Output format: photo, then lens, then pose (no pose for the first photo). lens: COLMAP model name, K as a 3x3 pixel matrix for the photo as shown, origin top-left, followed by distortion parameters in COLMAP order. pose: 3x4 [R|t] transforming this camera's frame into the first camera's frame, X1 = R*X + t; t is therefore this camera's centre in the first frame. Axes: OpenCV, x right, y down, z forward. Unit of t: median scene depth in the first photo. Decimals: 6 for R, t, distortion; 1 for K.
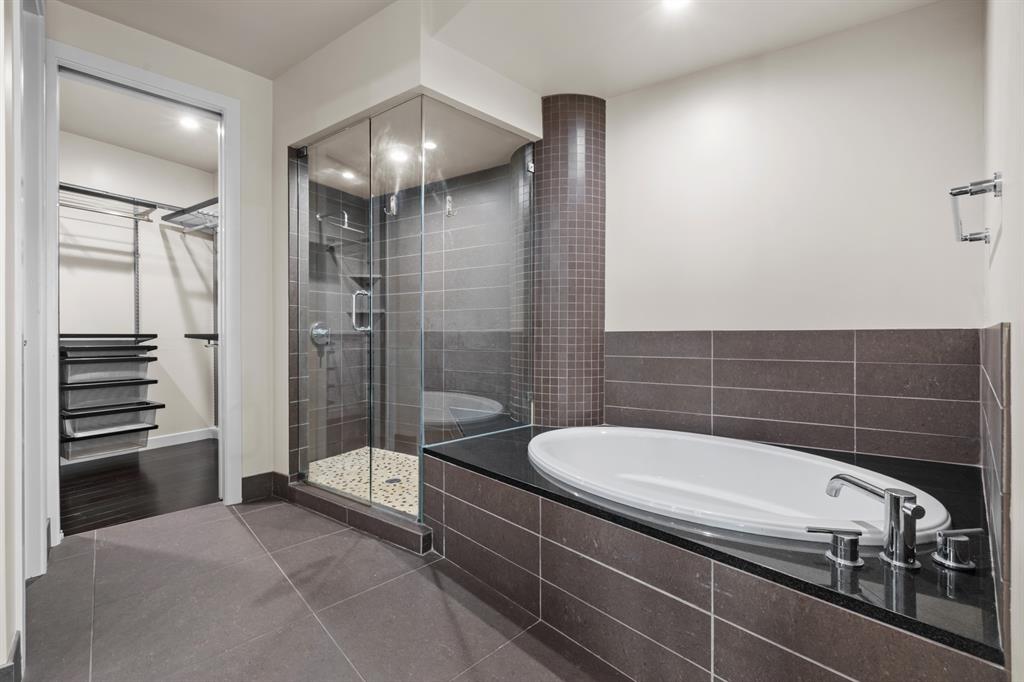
lens RADIAL K [[420.9, 0, 509.9], [0, 420.9, 338.1], [0, 0, 1]] dist [-0.001696, 0.000107]
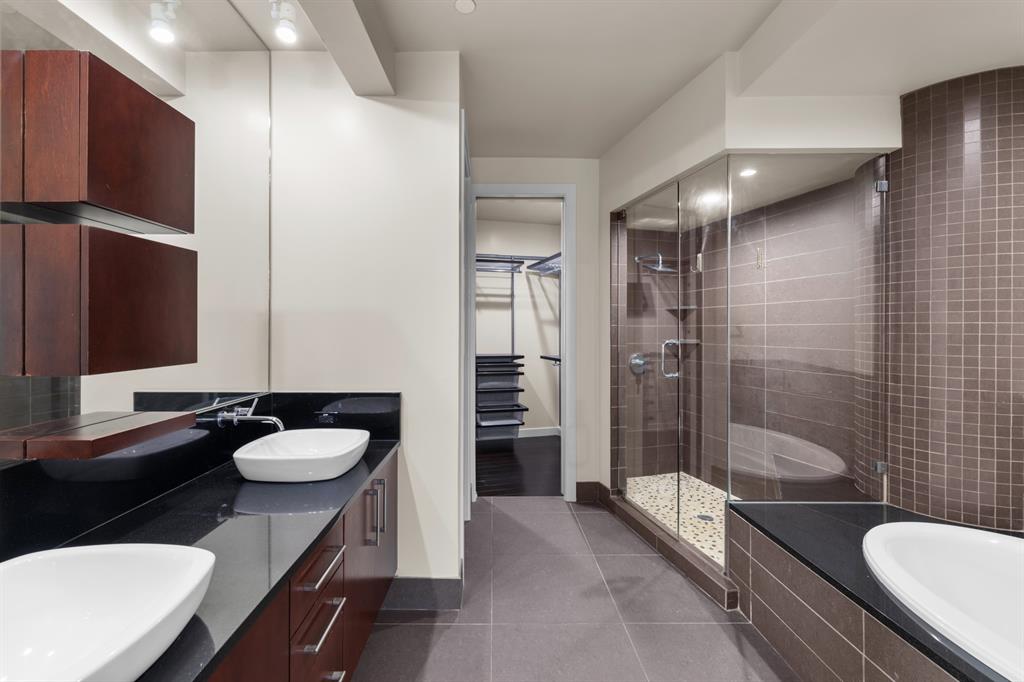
lens RADIAL K [[435.0, 0, 503.3], [0, 435.0, 335.4], [0, 0, 1]] dist [0.001178, 0.000062]
pose [[0.735396, 0.007614, -0.677595, 0.071792], [-0.003099, 0.999964, 0.007873, -0.107499], [0.677631, -0.003690, 0.735393, -0.090061]]
